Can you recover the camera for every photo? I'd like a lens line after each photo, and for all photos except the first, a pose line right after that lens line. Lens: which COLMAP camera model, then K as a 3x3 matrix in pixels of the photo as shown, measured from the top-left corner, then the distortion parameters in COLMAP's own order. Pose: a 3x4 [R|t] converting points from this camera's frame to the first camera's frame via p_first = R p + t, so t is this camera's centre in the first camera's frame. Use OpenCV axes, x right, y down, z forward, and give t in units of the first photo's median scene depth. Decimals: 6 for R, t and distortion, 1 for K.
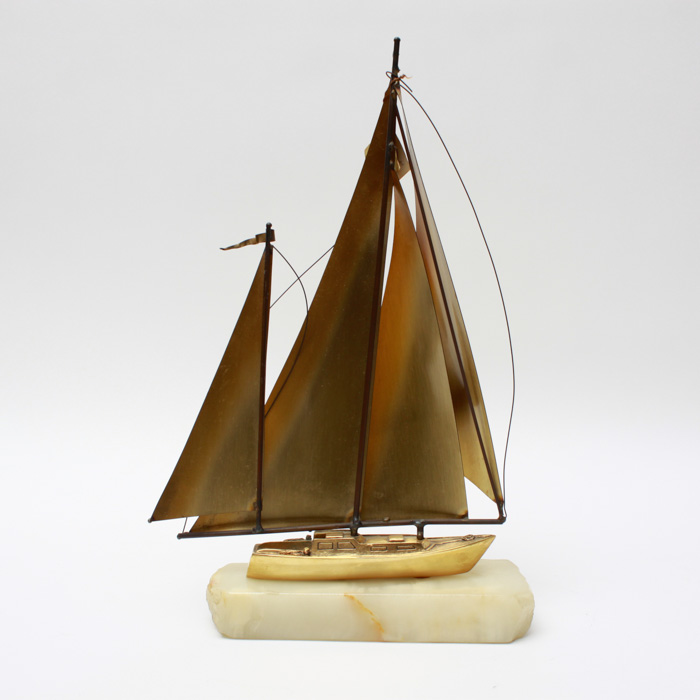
lens RADIAL K [[1059.7, 0, 354.7], [0, 1059.7, 348.2], [0, 0, 1]] dist [-0.142119, 0.000000]
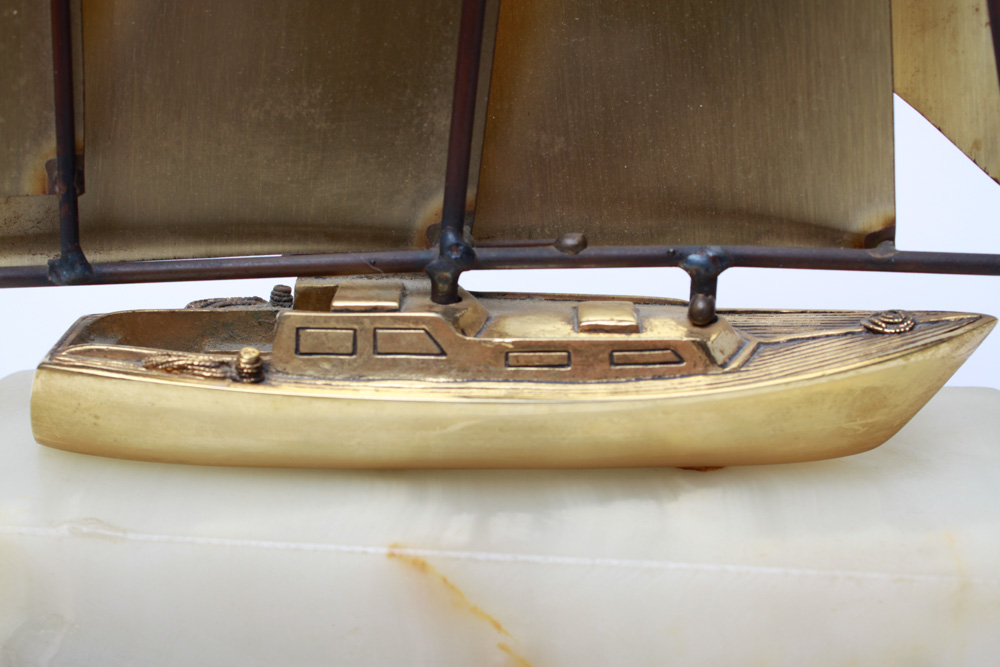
lens RADIAL K [[1473.7, 0, 492.4], [0, 1473.7, 343.4], [0, 0, 1]] dist [-0.033344, 0.000000]
pose [[0.999387, 0.030193, -0.017719, 0.017813], [-0.024272, 0.962329, 0.270802, 0.090431], [0.025228, -0.270206, 0.962472, 0.652677]]
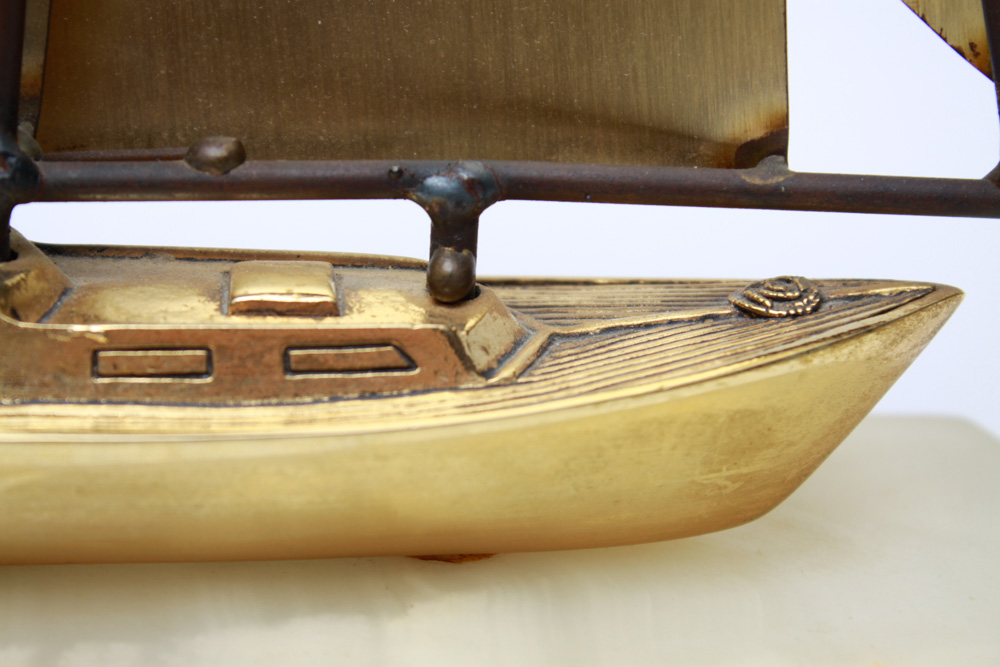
lens RADIAL K [[2372.8, 0, 502.7], [0, 2372.8, 339.9], [0, 0, 1]] dist [0.072902, 0.000000]
pose [[0.993475, 0.029086, 0.110279, 0.033510], [-0.056448, 0.965595, 0.253849, 0.103892], [-0.099101, -0.258418, 0.960937, 0.685477]]
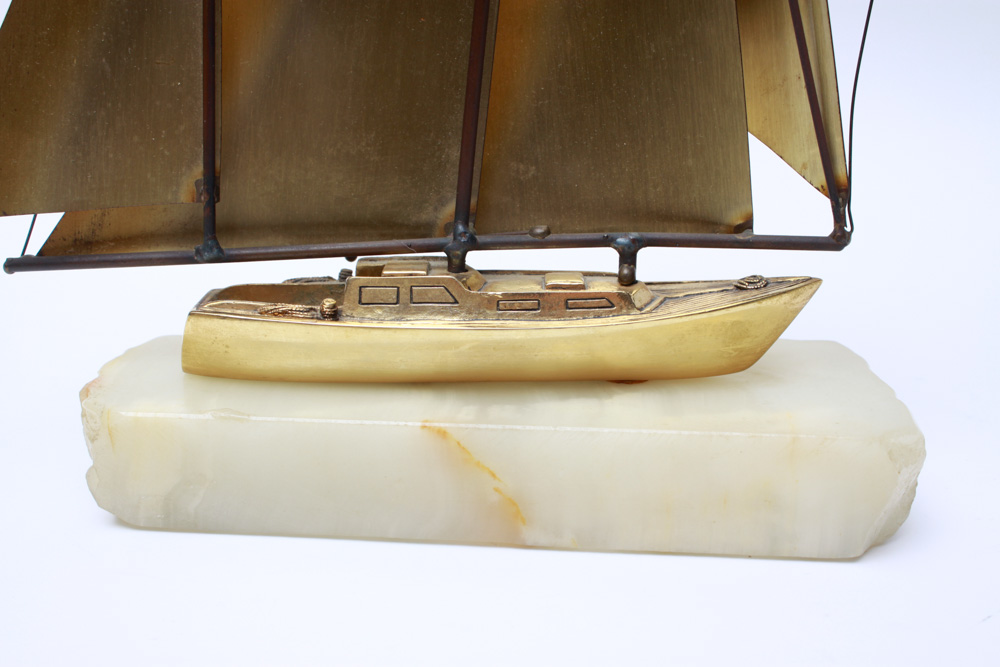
lens RADIAL K [[1304.3, 0, 494.4], [0, 1304.3, 329.5], [0, 0, 1]] dist [-0.066803, 0.000000]
pose [[0.999661, 0.020791, -0.015643, 0.021365], [-0.017354, 0.980741, 0.194540, 0.105393], [0.019386, -0.194202, 0.980770, 0.526191]]
